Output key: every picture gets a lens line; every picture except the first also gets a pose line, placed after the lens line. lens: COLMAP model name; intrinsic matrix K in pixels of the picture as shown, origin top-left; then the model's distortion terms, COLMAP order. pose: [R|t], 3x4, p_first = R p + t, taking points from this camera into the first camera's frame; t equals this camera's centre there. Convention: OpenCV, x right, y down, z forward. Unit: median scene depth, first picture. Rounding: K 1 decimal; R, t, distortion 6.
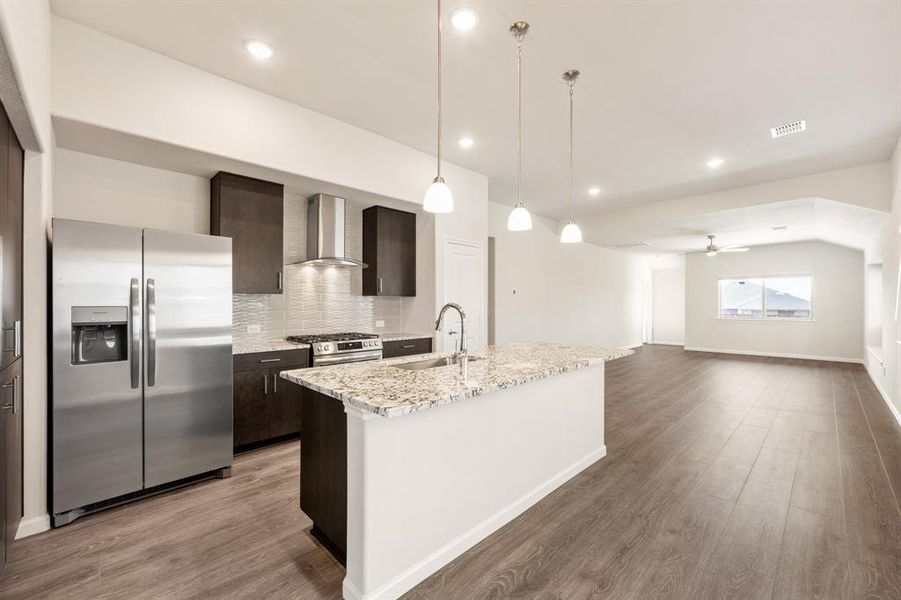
lens RADIAL K [[361.1, 0, 453.3], [0, 361.1, 301.8], [0, 0, 1]] dist [-0.002793, 0.000013]
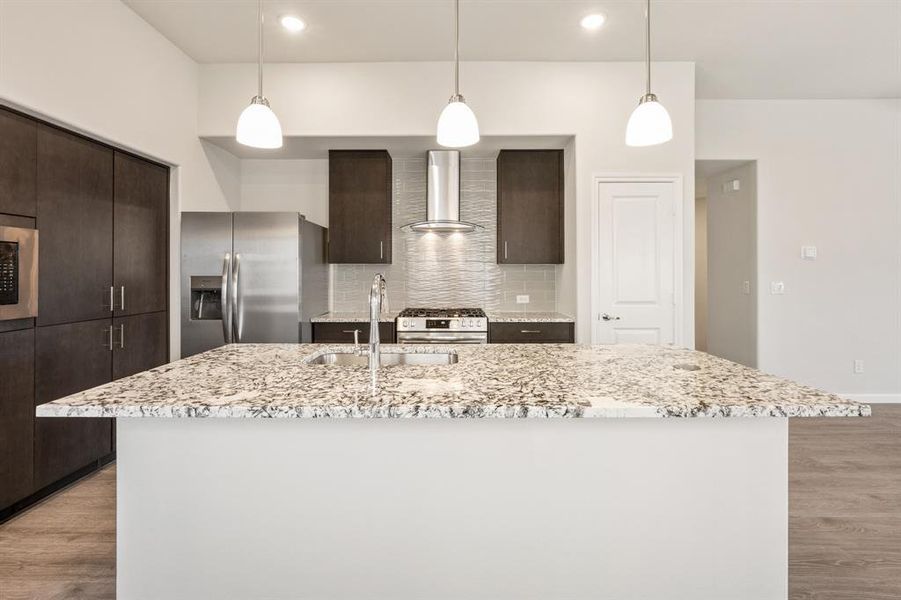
lens RADIAL K [[397.2, 0, 453.2], [0, 397.2, 272.6], [0, 0, 1]] dist [-0.004053, -0.001304]
pose [[0.711322, -0.002955, -0.702860, 0.356392], [0.004434, 0.999990, 0.000283, 0.002181], [0.702853, -0.003318, 0.711328, 0.331616]]
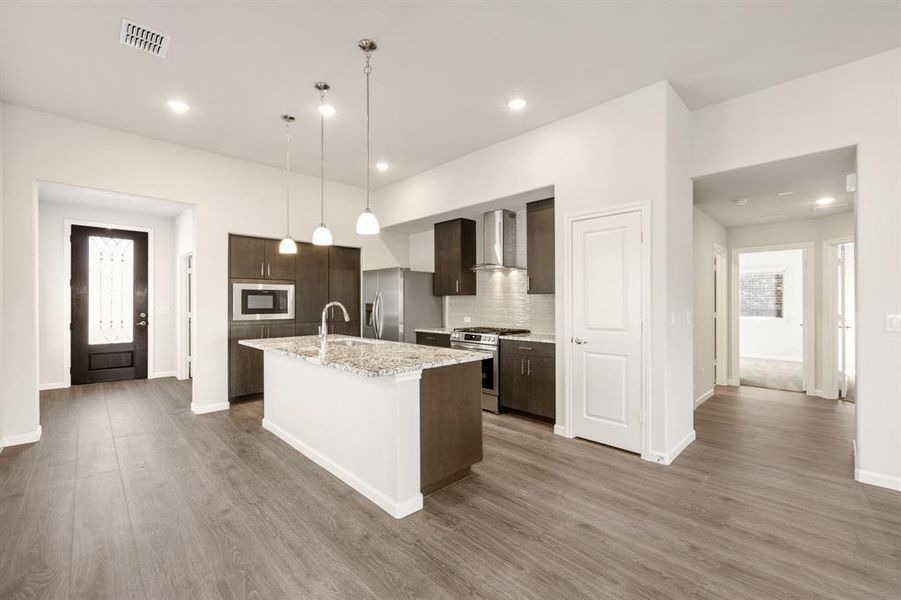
lens RADIAL K [[375.4, 0, 451.3], [0, 375.4, 303.3], [0, 0, 1]] dist [-0.007372, 0.000229]
pose [[0.004829, 0.002110, -0.999986, 0.889171], [0.005746, 0.999981, 0.002138, 0.004915], [0.999972, -0.005757, 0.004817, 0.856241]]
